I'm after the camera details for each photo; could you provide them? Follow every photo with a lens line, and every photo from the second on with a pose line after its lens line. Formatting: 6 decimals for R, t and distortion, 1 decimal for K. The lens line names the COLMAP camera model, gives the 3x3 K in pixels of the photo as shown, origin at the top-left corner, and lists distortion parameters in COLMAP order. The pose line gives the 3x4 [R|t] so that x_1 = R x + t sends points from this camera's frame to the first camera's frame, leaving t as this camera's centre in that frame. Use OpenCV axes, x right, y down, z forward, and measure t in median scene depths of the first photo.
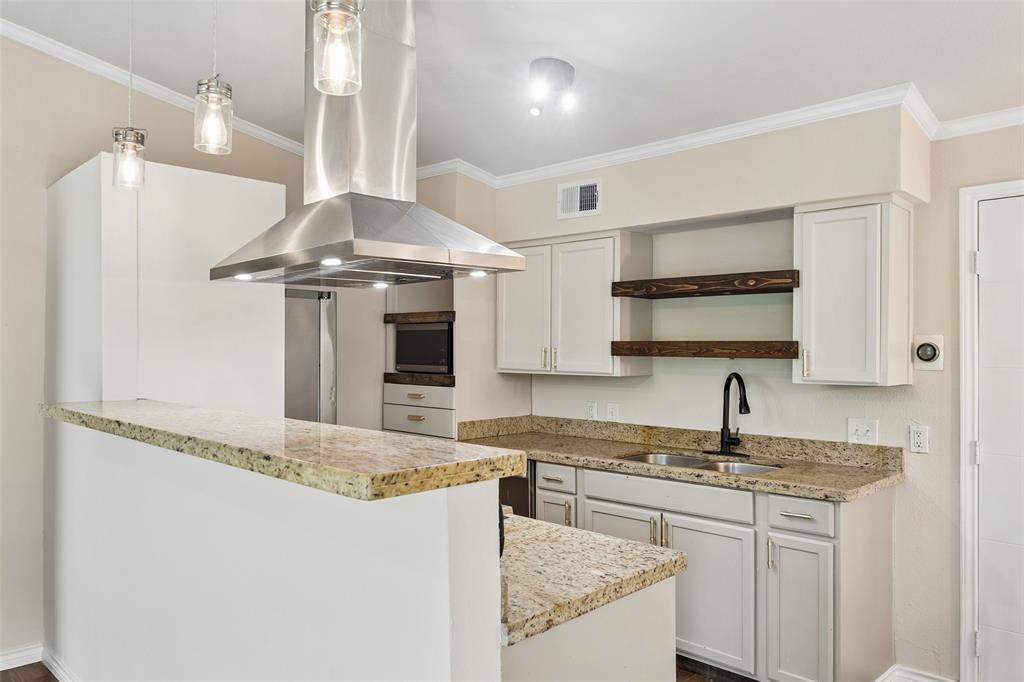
lens RADIAL K [[718.3, 0, 512.0], [0, 718.3, 341.0], [0, 0, 1]] dist [-0.005342, -0.000741]
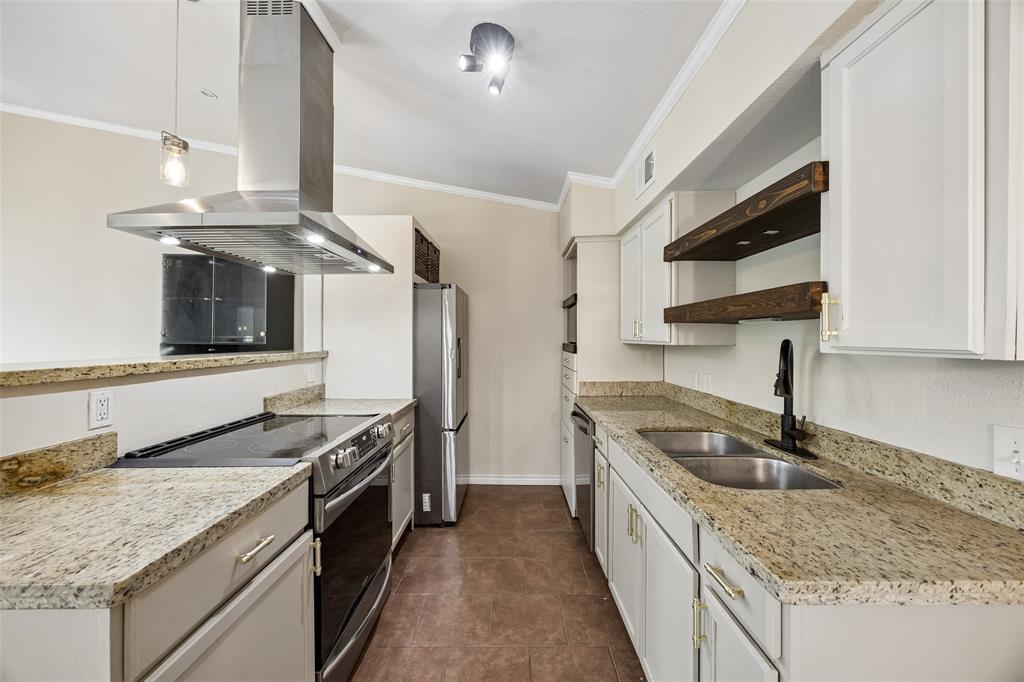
lens RADIAL K [[390.1, 0, 517.2], [0, 390.1, 335.7], [0, 0, 1]] dist [-0.004289, 0.000016]
pose [[0.707679, -0.006580, -0.706504, 0.386786], [0.009323, 0.999957, 0.000025, 0.037200], [0.706473, -0.006604, 0.707709, 0.516867]]
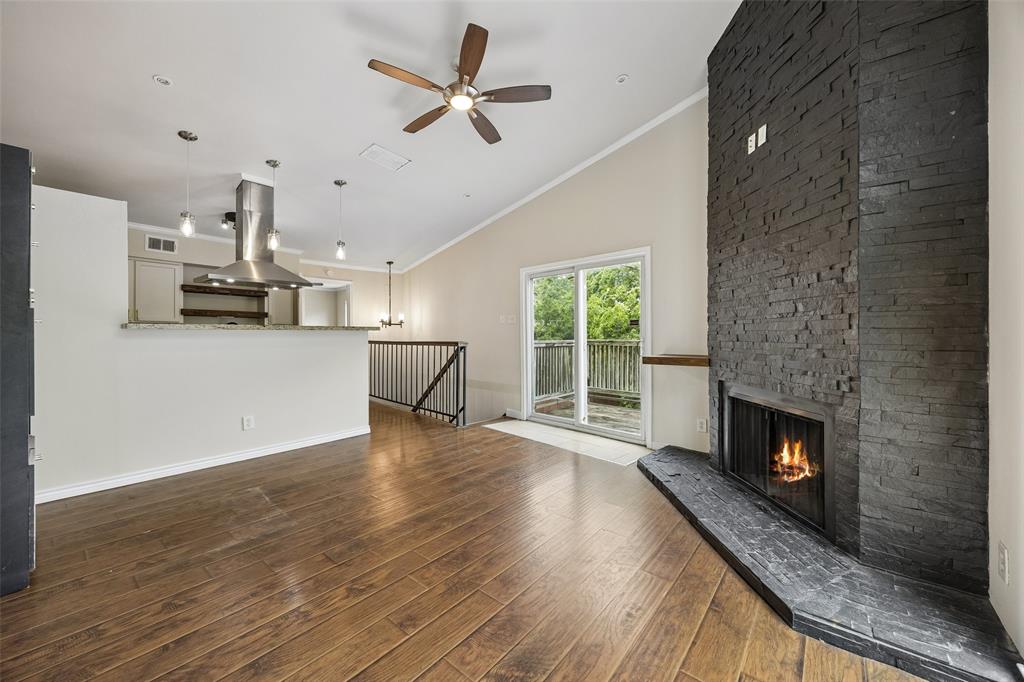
lens RADIAL K [[390.1, 0, 517.2], [0, 390.1, 335.7], [0, 0, 1]] dist [-0.004289, 0.000016]
pose [[-0.099985, -0.009585, 0.994943, -1.323504], [-0.013855, 0.999870, 0.008240, 0.067002], [-0.994892, -0.012961, -0.100105, 0.005446]]
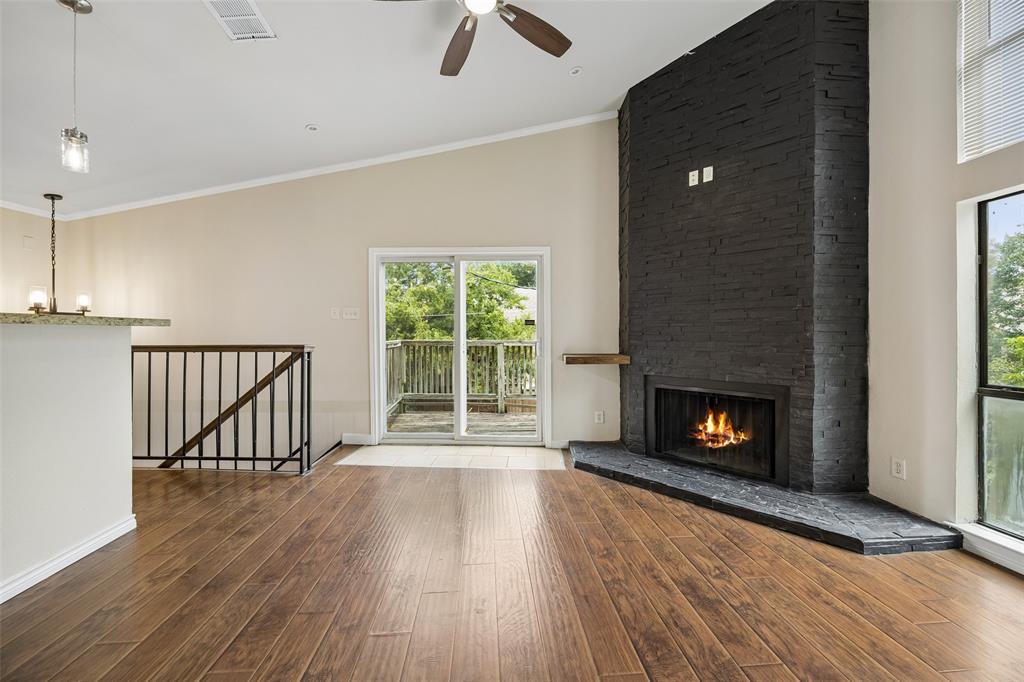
lens RADIAL K [[390.1, 0, 517.2], [0, 390.1, 335.7], [0, 0, 1]] dist [-0.004289, 0.000016]
pose [[-0.760954, -0.011642, 0.648701, -0.908292], [-0.016797, 0.999857, -0.001760, 0.074102], [-0.648588, -0.012236, -0.761041, 0.433229]]
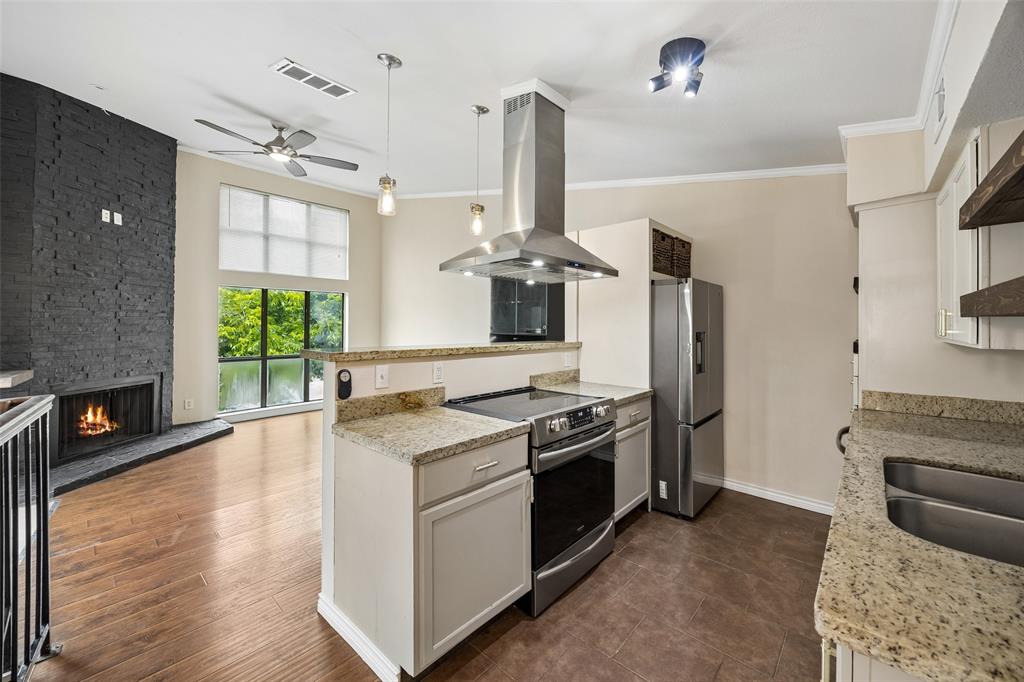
lens RADIAL K [[396.6, 0, 516.6], [0, 396.6, 324.2], [0, 0, 1]] dist [-0.004683, -0.000147]
pose [[0.044578, -0.008420, -0.998970, 0.514887], [0.008510, 0.999931, -0.008049, 0.027823], [0.998970, -0.008142, 0.044646, 0.594489]]
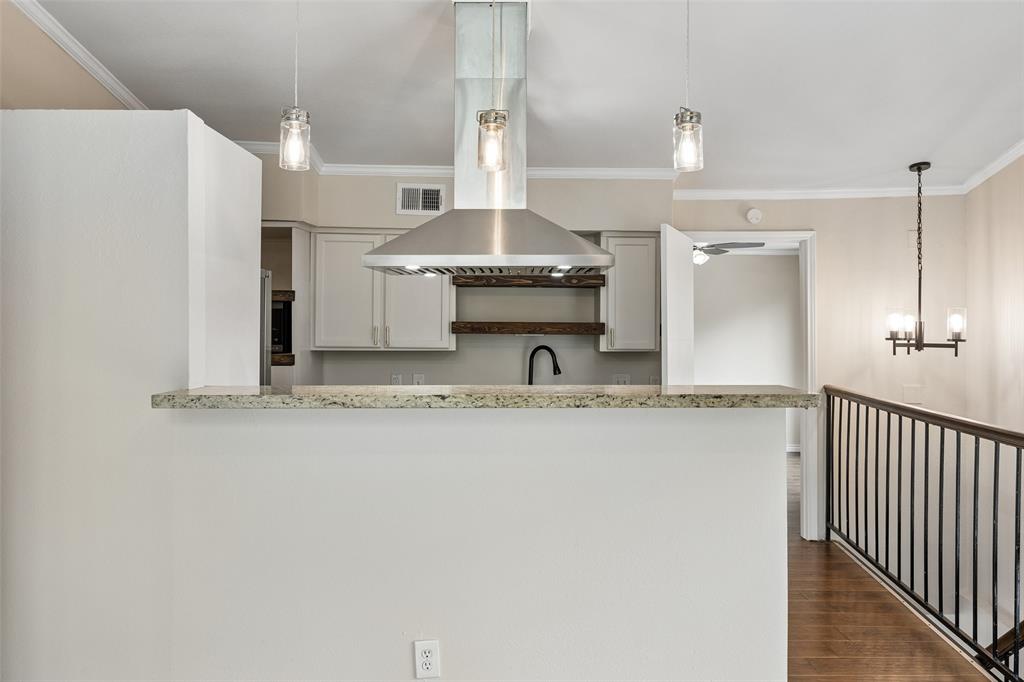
lens RADIAL K [[731.3, 0, 516.0], [0, 731.3, 320.1], [0, 0, 1]] dist [0.003551, 0.001635]
pose [[0.700776, 0.003451, 0.713373, -0.689141], [-0.009414, 0.999946, 0.004411, -0.008788], [-0.713319, -0.009807, 0.700771, 0.059122]]
